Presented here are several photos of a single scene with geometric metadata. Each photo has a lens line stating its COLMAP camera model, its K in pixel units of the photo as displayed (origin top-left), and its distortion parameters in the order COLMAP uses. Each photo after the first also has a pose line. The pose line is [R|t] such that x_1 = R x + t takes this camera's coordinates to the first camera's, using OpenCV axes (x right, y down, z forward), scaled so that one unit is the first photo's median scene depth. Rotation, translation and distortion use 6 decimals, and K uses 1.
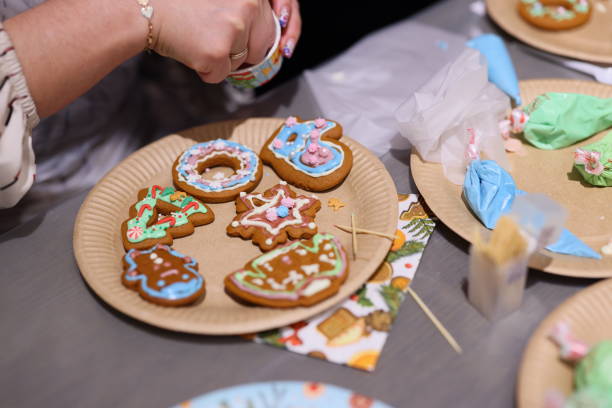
lens RADIAL K [[885.1, 0, 306.0], [0, 885.1, 204.0], [0, 0, 1]] dist [-0.026501, 0.064922]
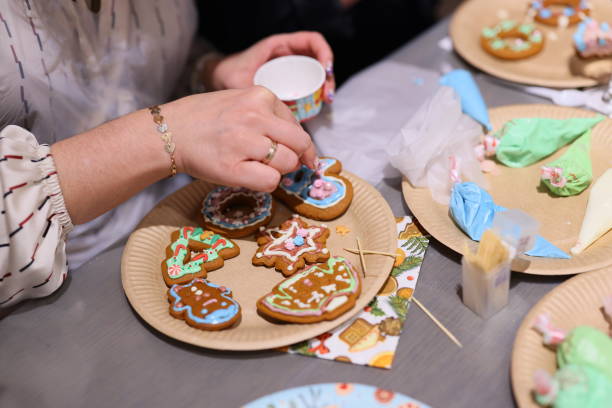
lens RADIAL K [[885.1, 0, 306.0], [0, 885.1, 204.0], [0, 0, 1]] dist [-0.026501, 0.064922]
pose [[0.995997, -0.084427, 0.029369, -0.047305], [0.084858, 0.996298, -0.013747, -0.023389], [-0.028100, 0.016184, 0.999474, -0.171827]]
